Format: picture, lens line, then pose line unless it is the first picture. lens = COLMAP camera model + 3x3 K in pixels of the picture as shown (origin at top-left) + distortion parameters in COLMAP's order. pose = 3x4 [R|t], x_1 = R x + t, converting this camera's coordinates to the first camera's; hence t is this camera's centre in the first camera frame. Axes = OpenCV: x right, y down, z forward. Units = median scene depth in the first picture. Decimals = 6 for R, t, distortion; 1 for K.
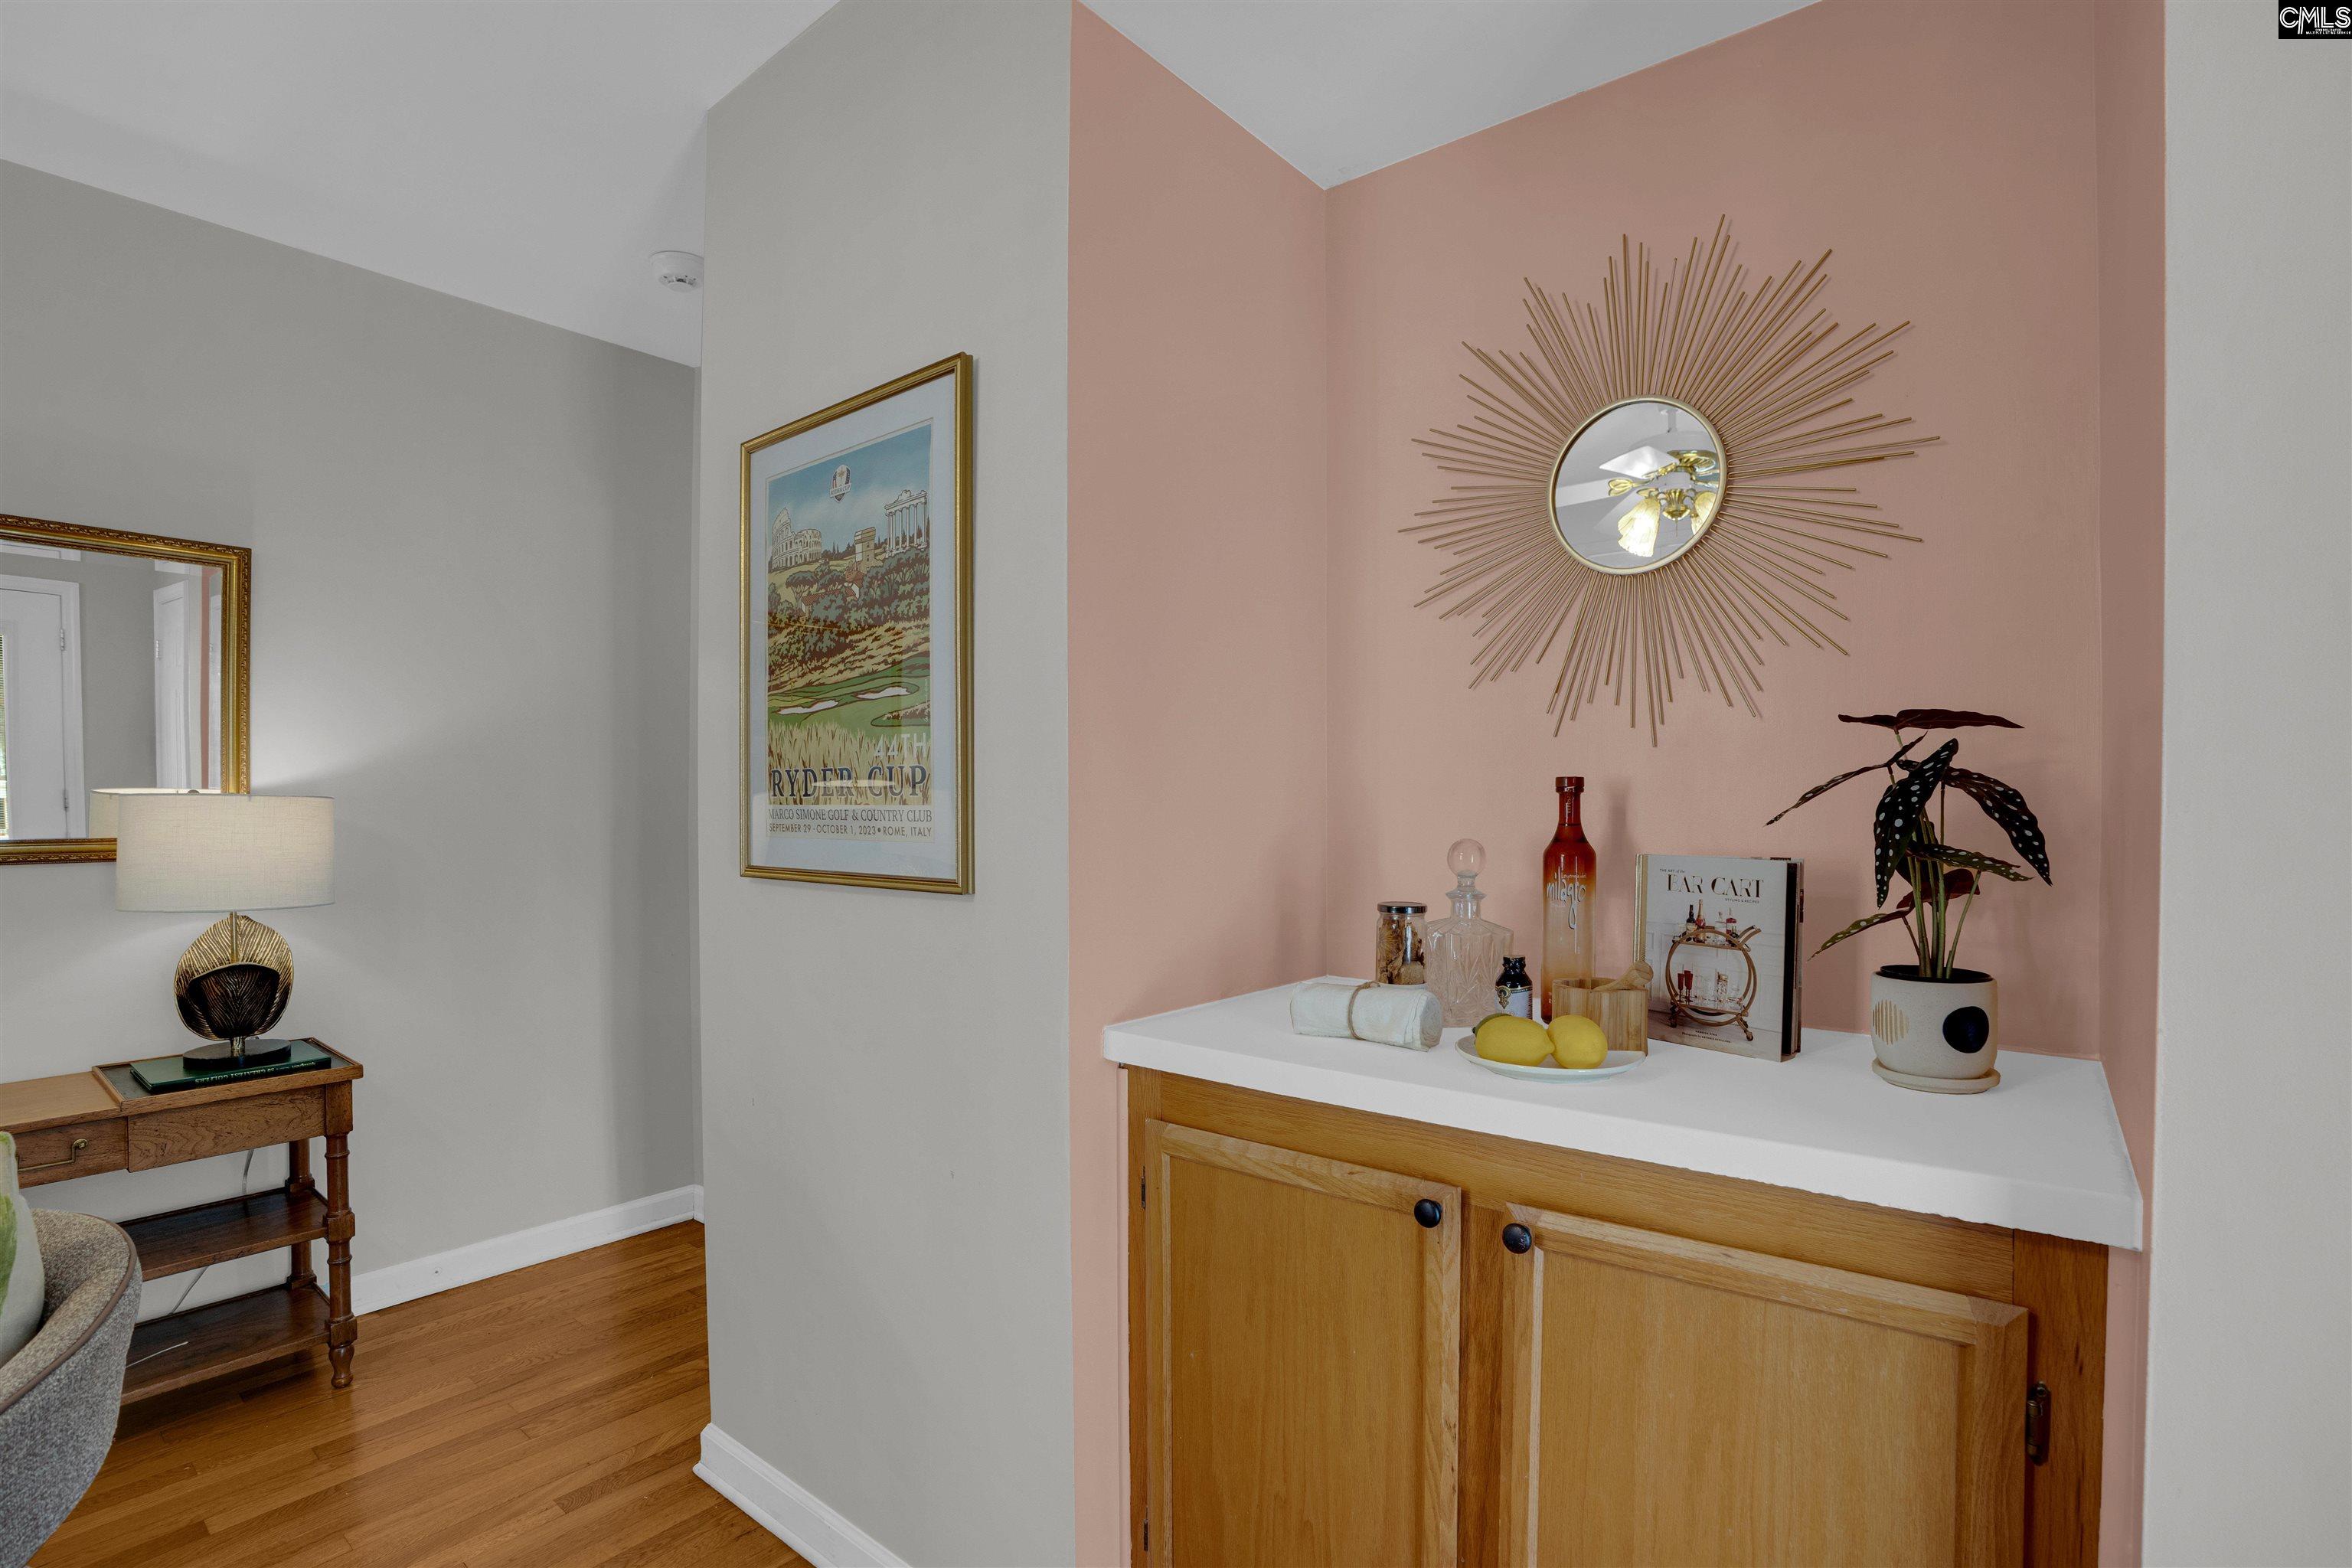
lens RADIAL K [[1120.0, 0, 1129.4], [0, 1120.0, 803.4], [0, 0, 1]] dist [-0.036221, 0.028772]
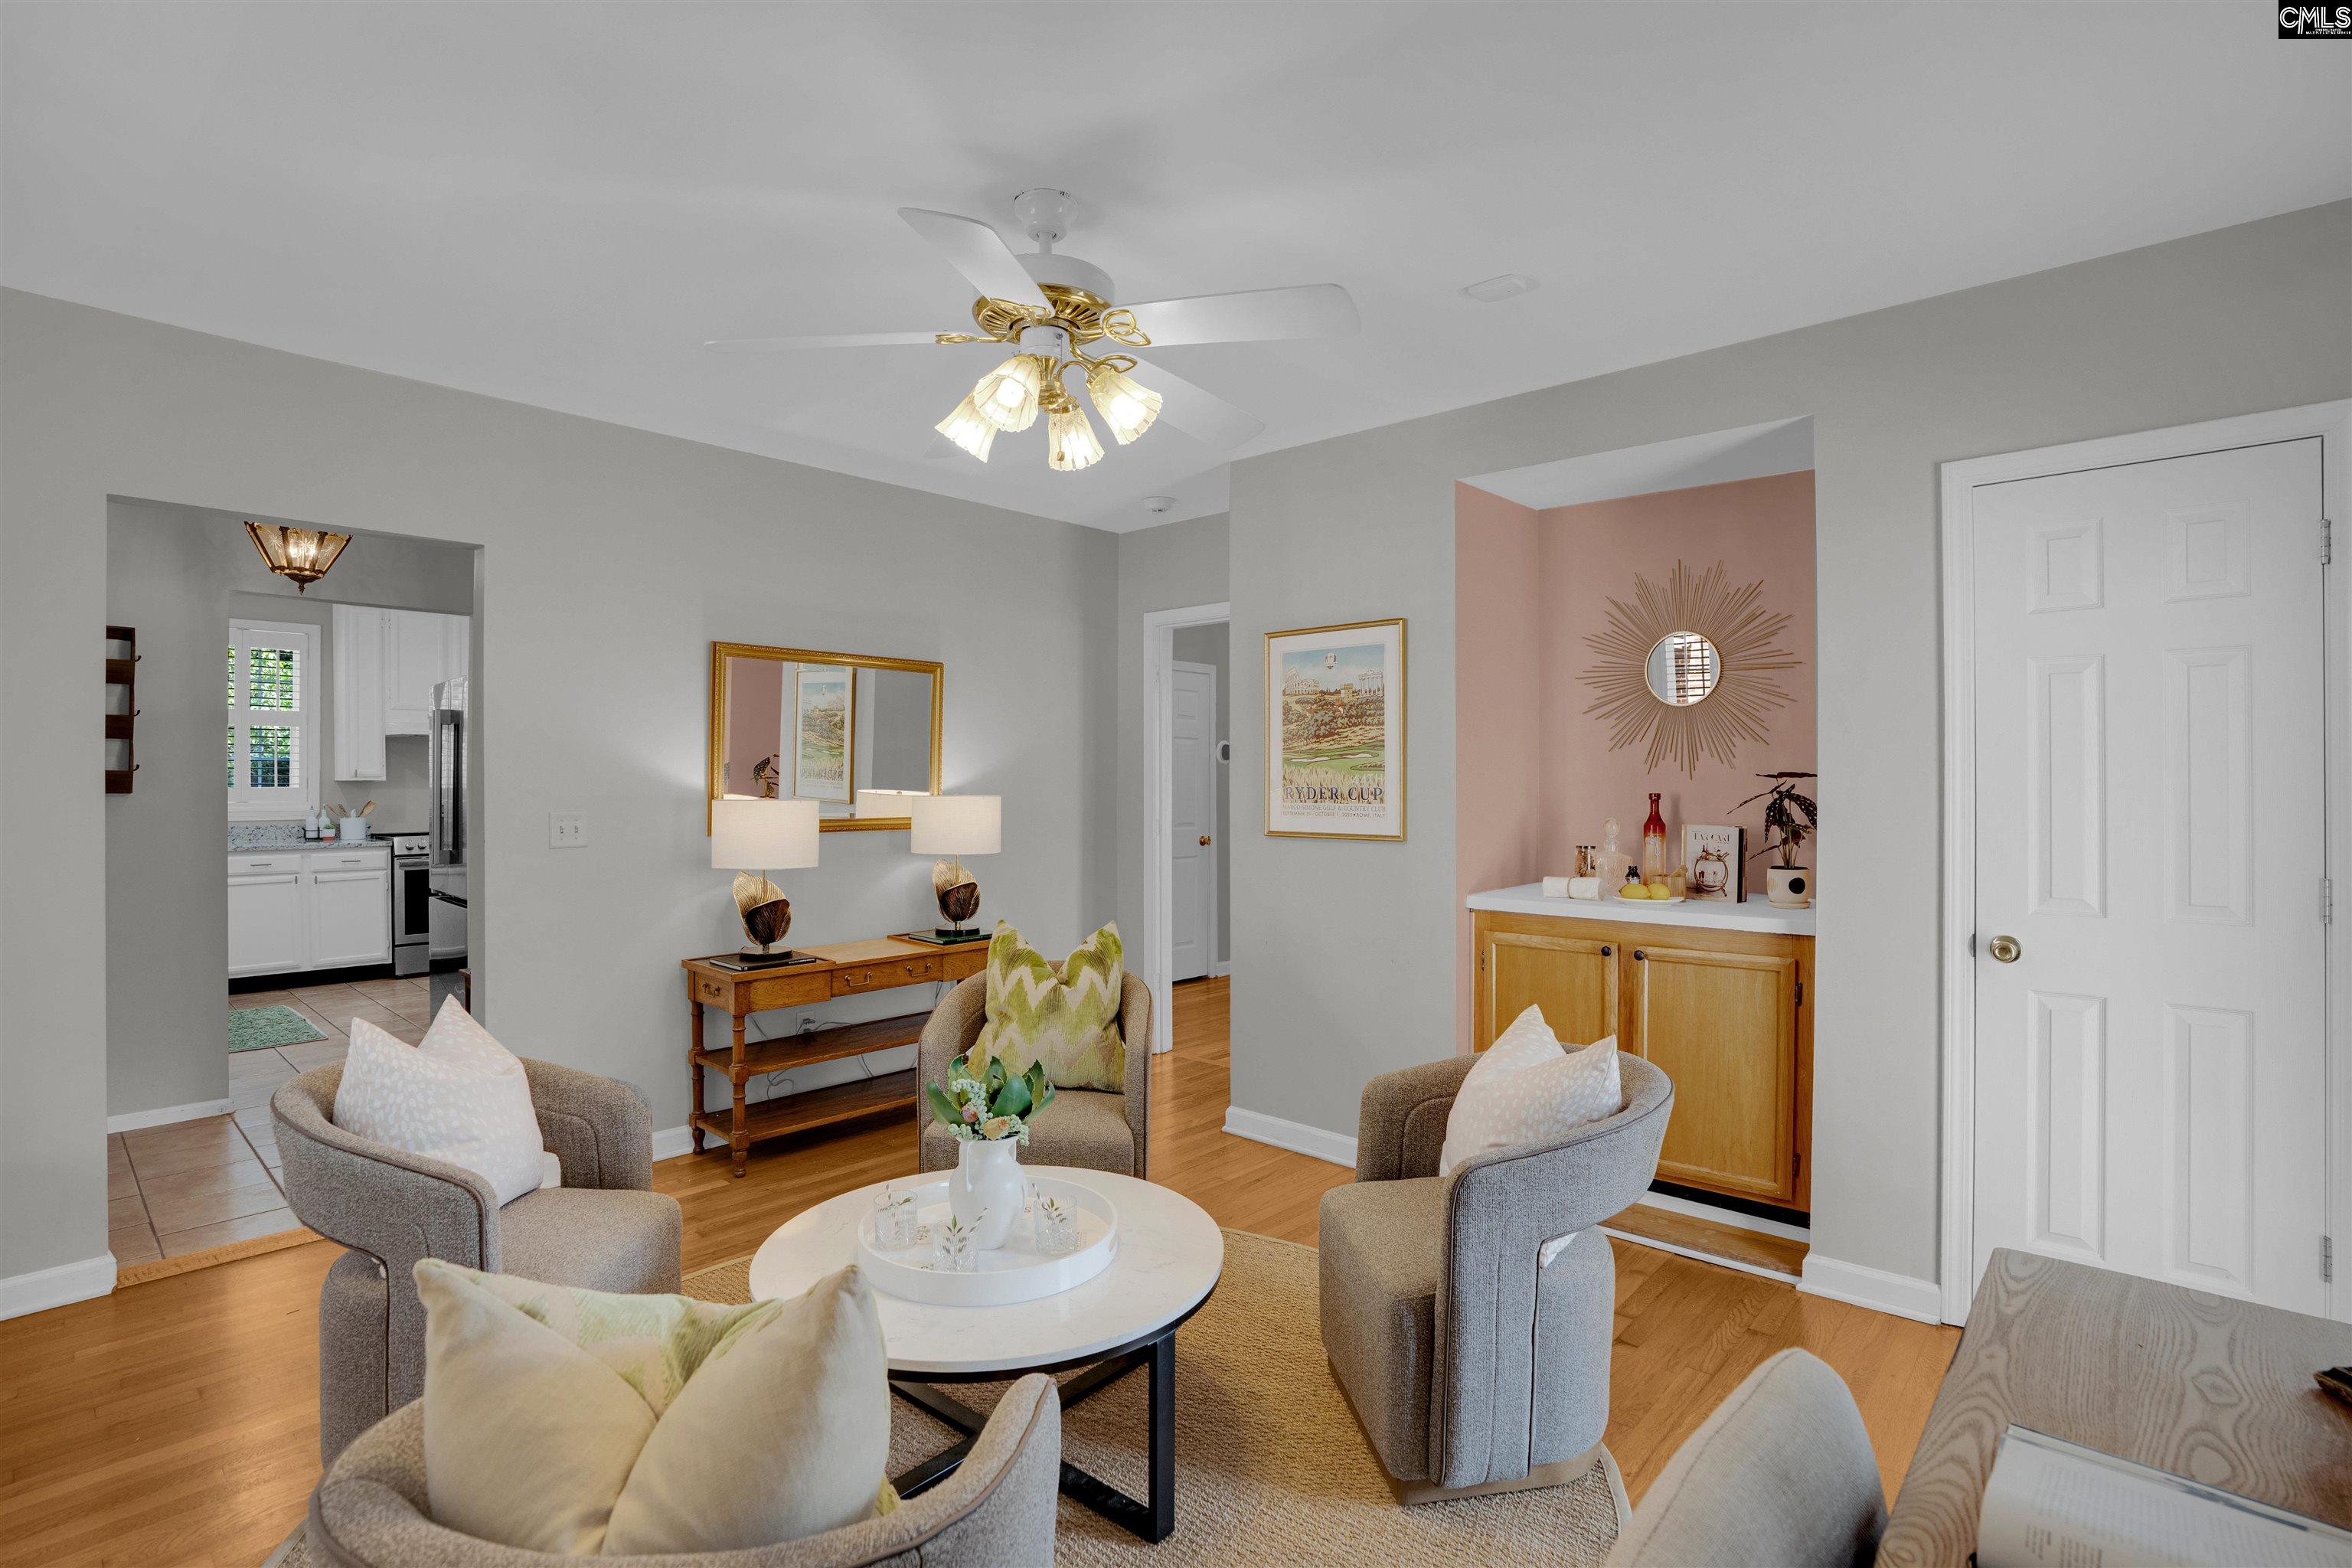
lens RADIAL K [[1126.7, 0, 1184.4], [0, 1126.7, 780.8], [0, 0, 1]] dist [-0.002504, -0.000456]
pose [[0.999969, 0.000646, -0.007896, -0.608137], [-0.000660, 0.999998, -0.001726, -0.045782], [0.007895, 0.001731, 0.999967, -1.456428]]
